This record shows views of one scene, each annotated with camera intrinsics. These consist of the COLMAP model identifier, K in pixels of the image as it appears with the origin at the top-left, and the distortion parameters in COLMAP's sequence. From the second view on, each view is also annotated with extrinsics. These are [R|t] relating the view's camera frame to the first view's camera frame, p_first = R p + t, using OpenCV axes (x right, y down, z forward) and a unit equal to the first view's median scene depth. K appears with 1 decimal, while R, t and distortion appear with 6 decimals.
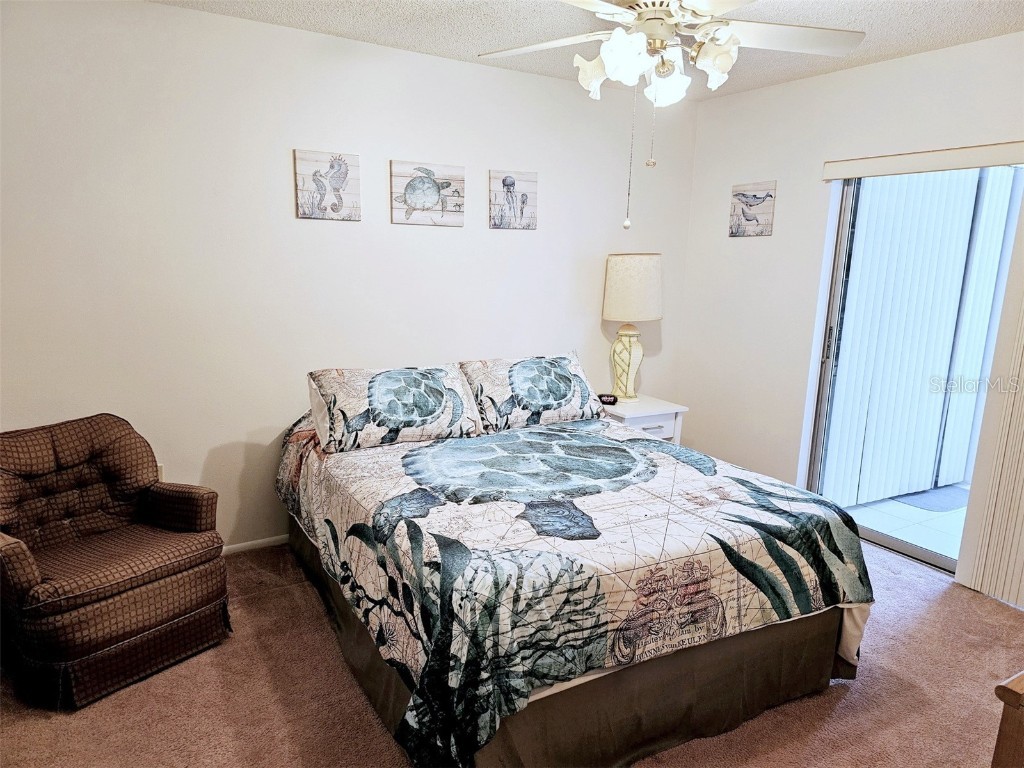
lens RADIAL K [[691.1, 0, 516.0], [0, 691.1, 397.0], [0, 0, 1]] dist [0.058588, -0.058342]
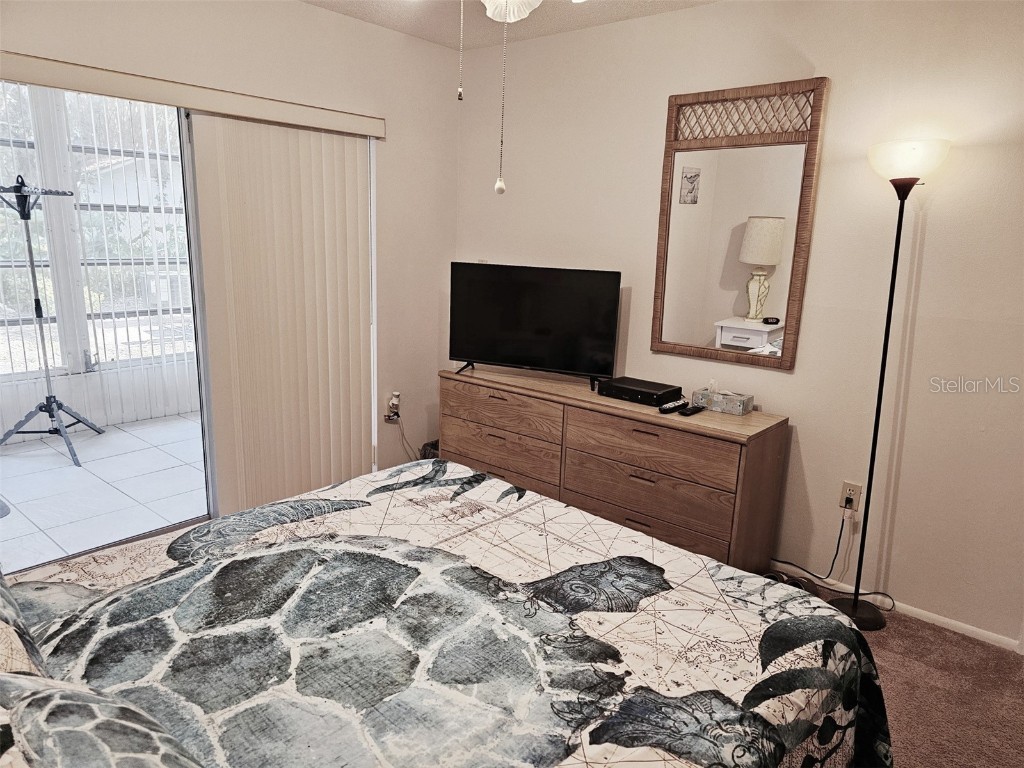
lens RADIAL K [[684.6, 0, 508.9], [0, 684.6, 394.9], [0, 0, 1]] dist [0.058774, -0.047900]
pose [[-0.306549, -0.274179, 0.911512, -0.443771], [0.143991, 0.933238, 0.329139, -0.233722], [-0.940901, 0.232147, -0.246604, 1.004882]]
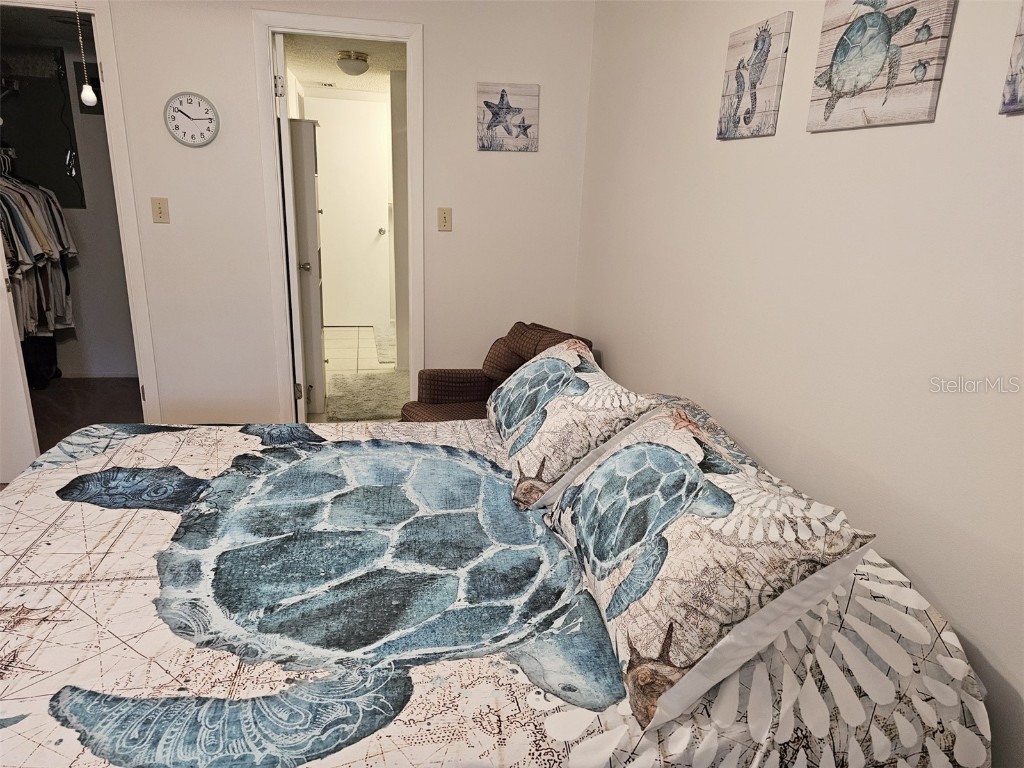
lens RADIAL K [[684.6, 0, 508.9], [0, 684.6, 394.9], [0, 0, 1]] dist [0.058774, -0.047900]
pose [[-0.340528, 0.244961, -0.907764, 0.515998], [-0.237645, 0.911694, 0.335169, -0.249709], [0.909707, 0.329859, -0.252243, 1.278364]]
